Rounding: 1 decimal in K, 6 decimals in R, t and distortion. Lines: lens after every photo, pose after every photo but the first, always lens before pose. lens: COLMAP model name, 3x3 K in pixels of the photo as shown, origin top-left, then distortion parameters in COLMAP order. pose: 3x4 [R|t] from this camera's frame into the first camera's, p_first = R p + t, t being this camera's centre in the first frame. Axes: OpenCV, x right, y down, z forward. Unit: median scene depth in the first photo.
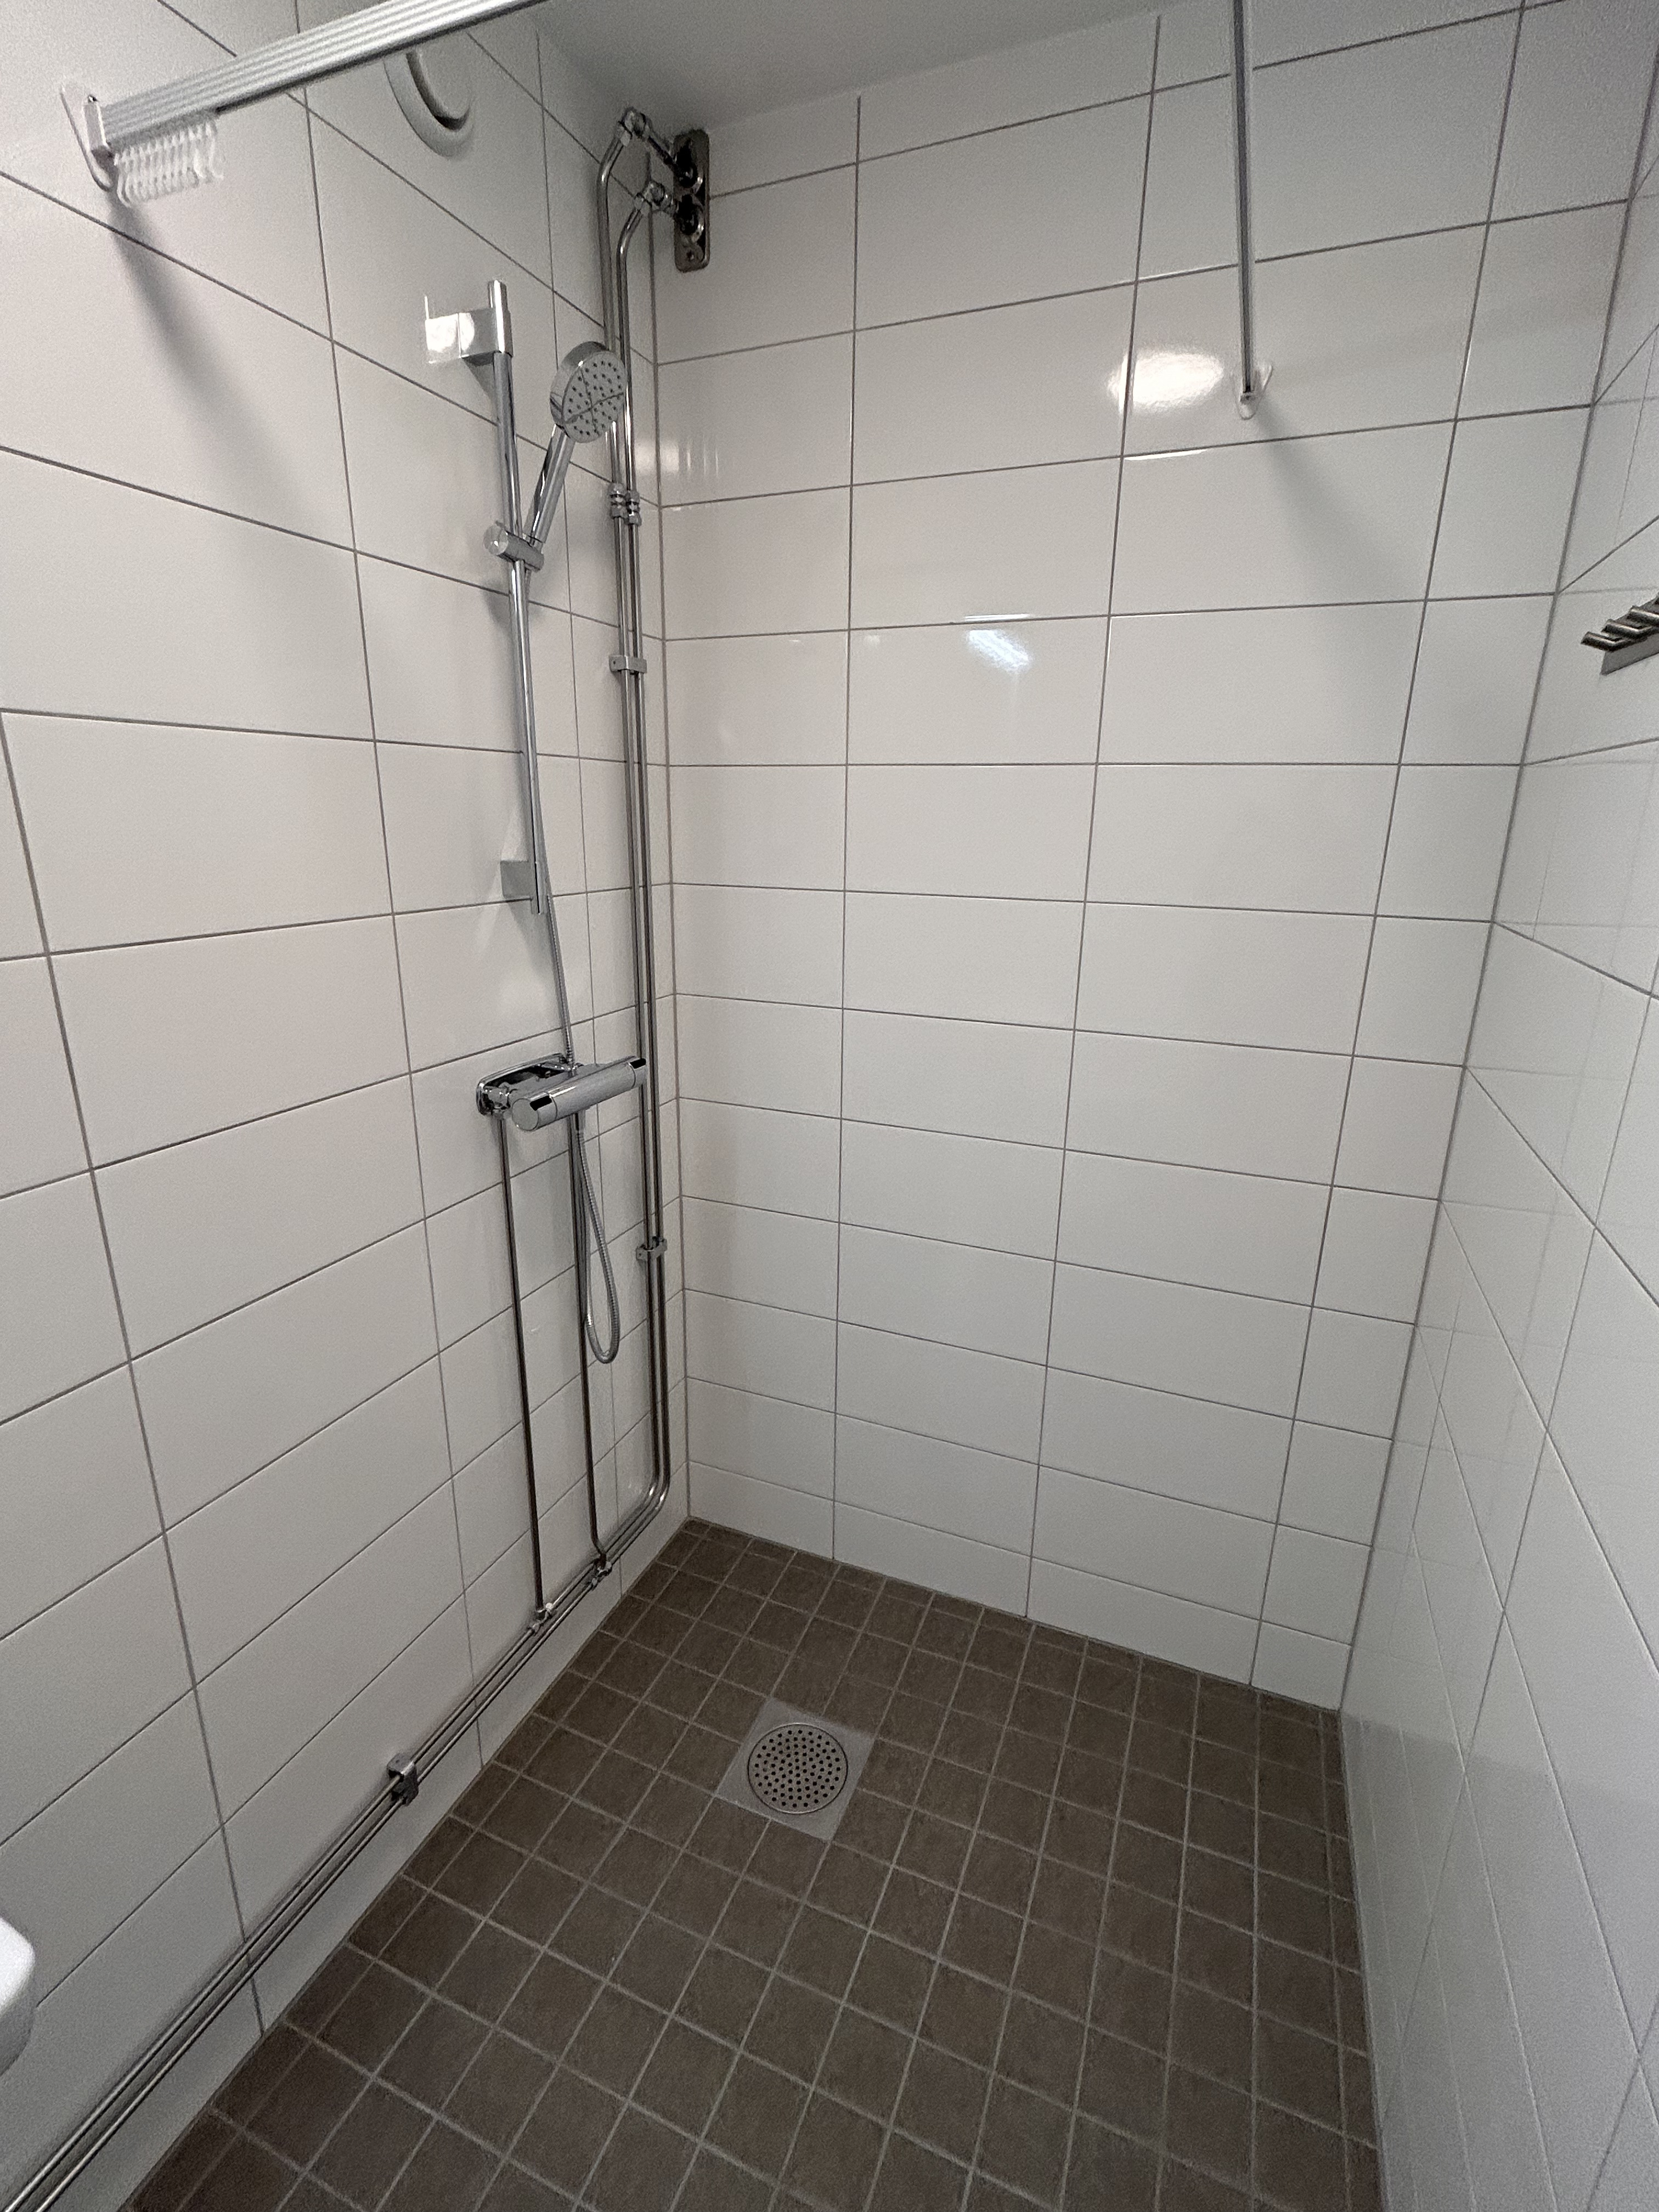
lens RADIAL K [[1022.0, 0, 833.0], [0, 1022.0, 1101.3], [0, 0, 1]] dist [-0.005220, 0.003997]
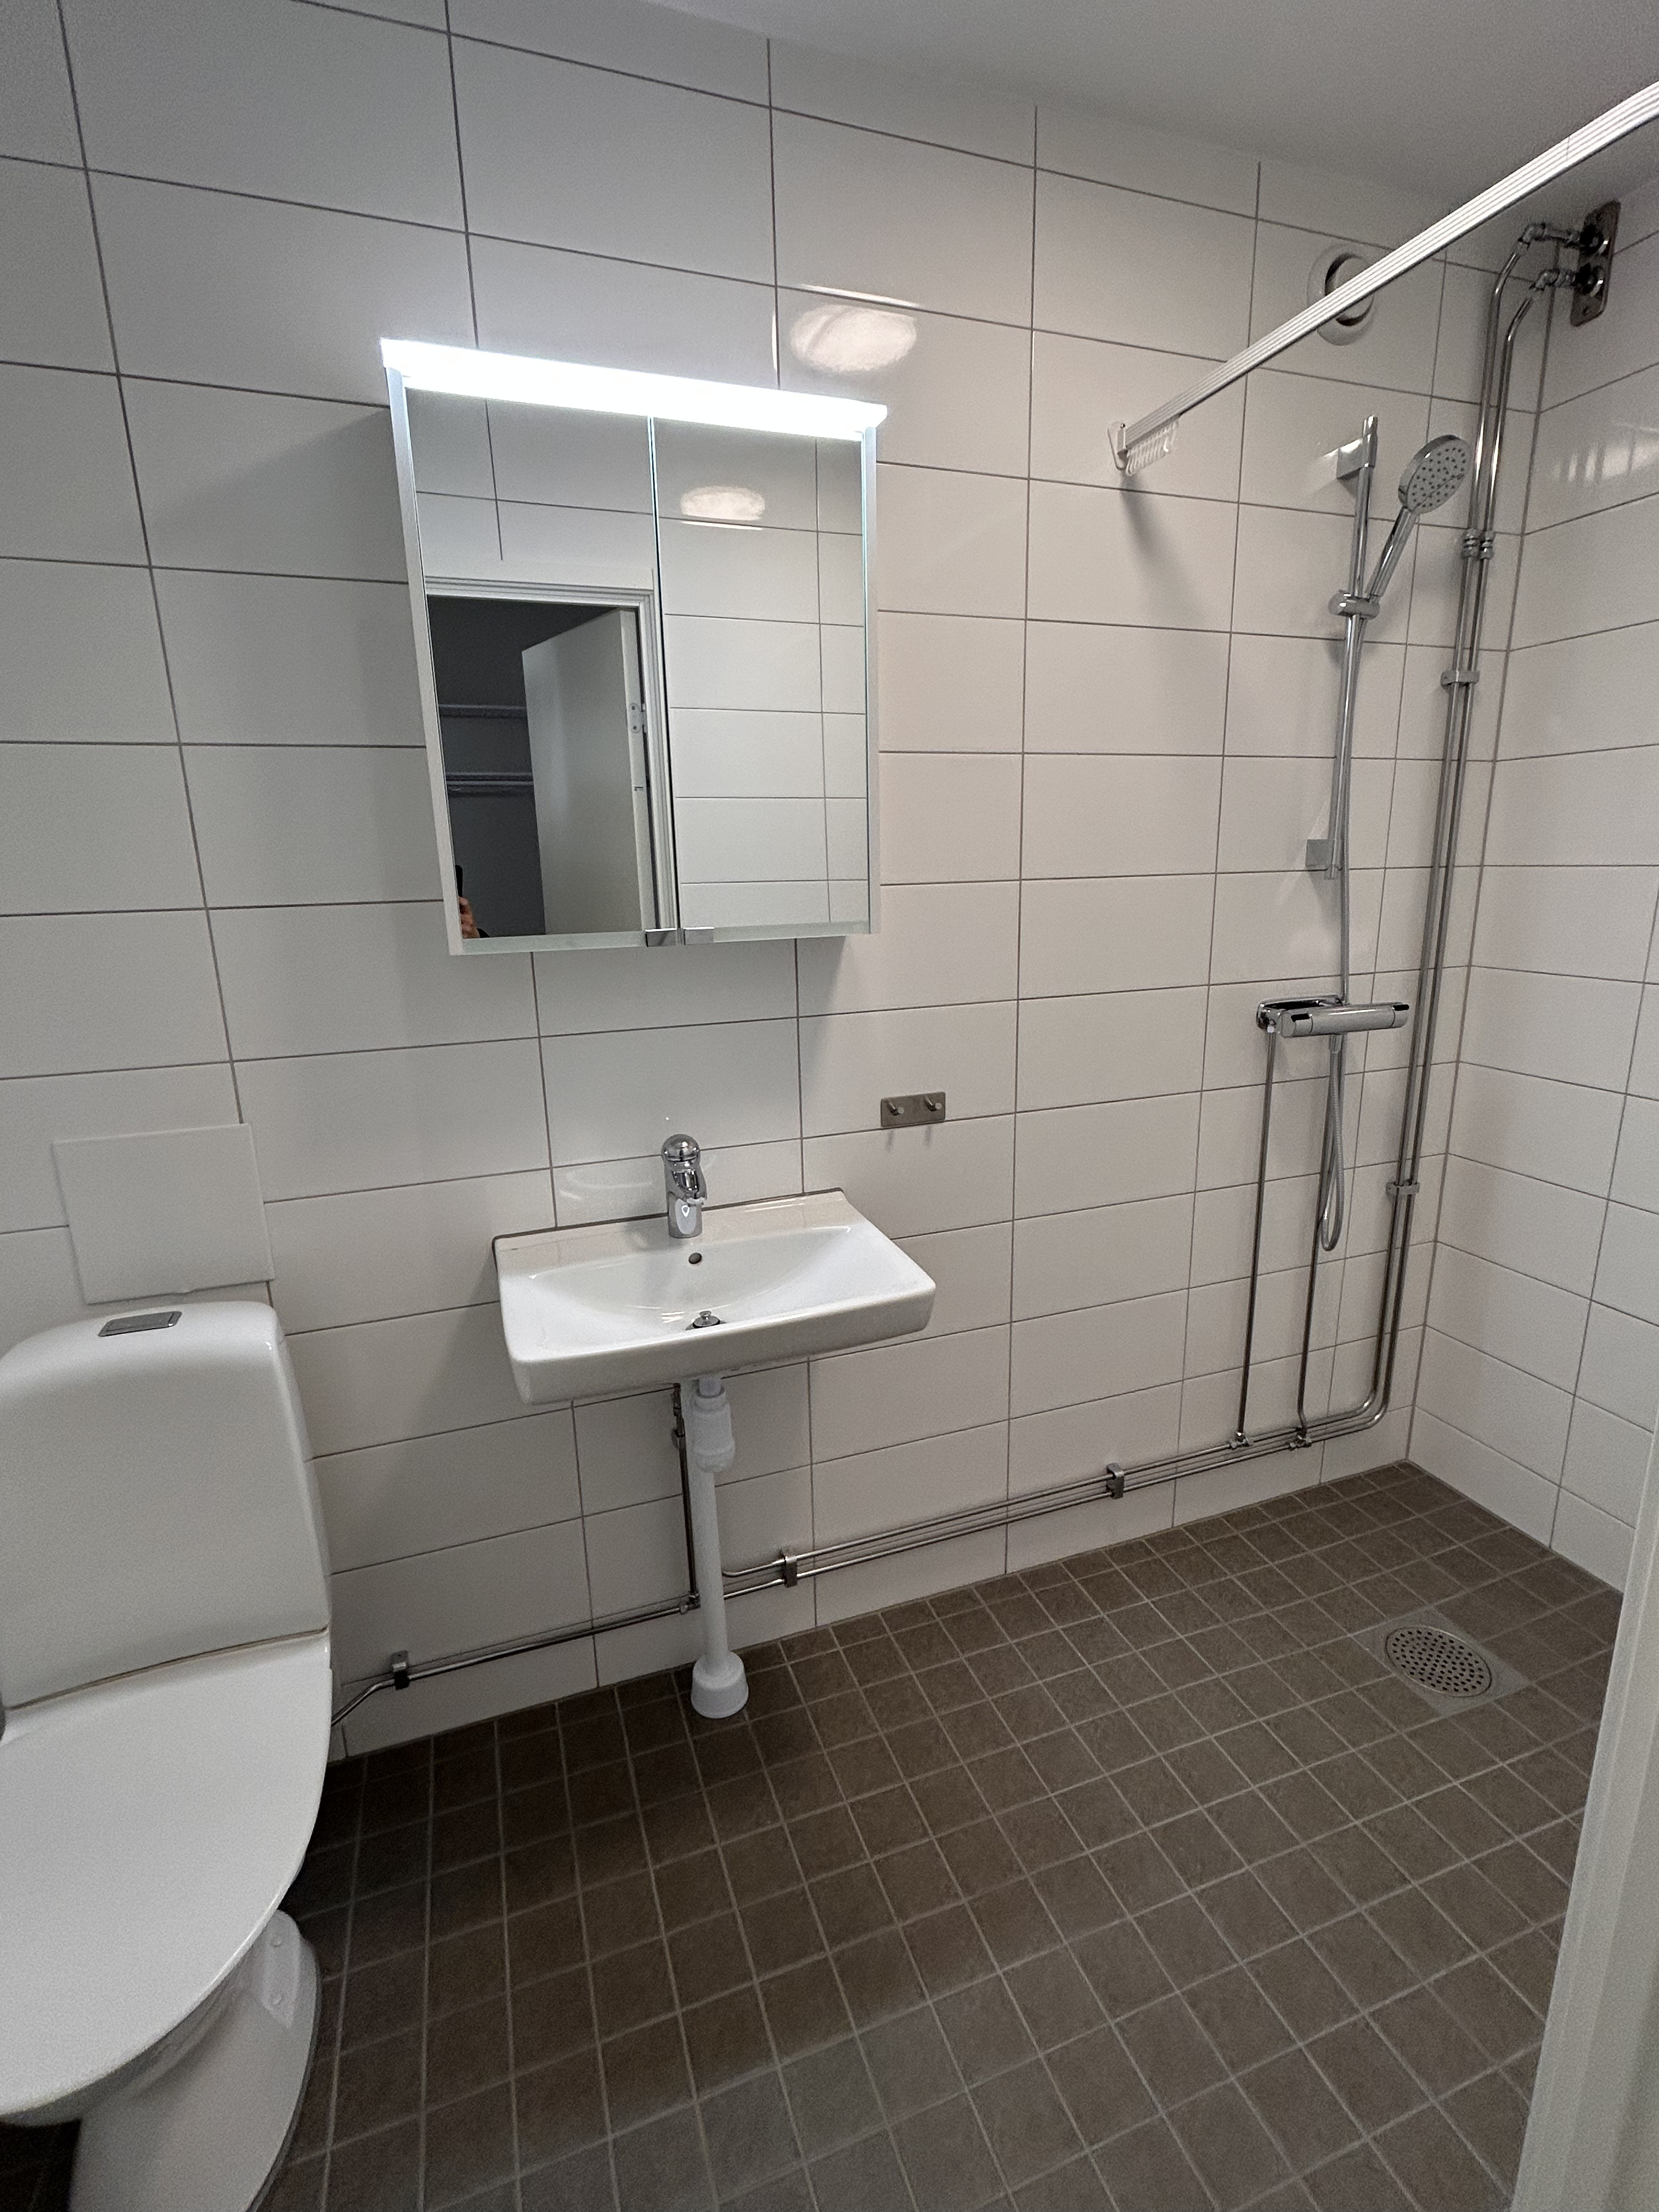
lens RADIAL K [[1022.0, 0, 833.0], [0, 1022.0, 1101.3], [0, 0, 1]] dist [-0.005220, 0.003997]
pose [[0.673348, 0.145199, -0.724927, 0.249742], [-0.175626, 0.983872, 0.033935, 0.149770], [0.718163, 0.104466, 0.687989, -0.297901]]
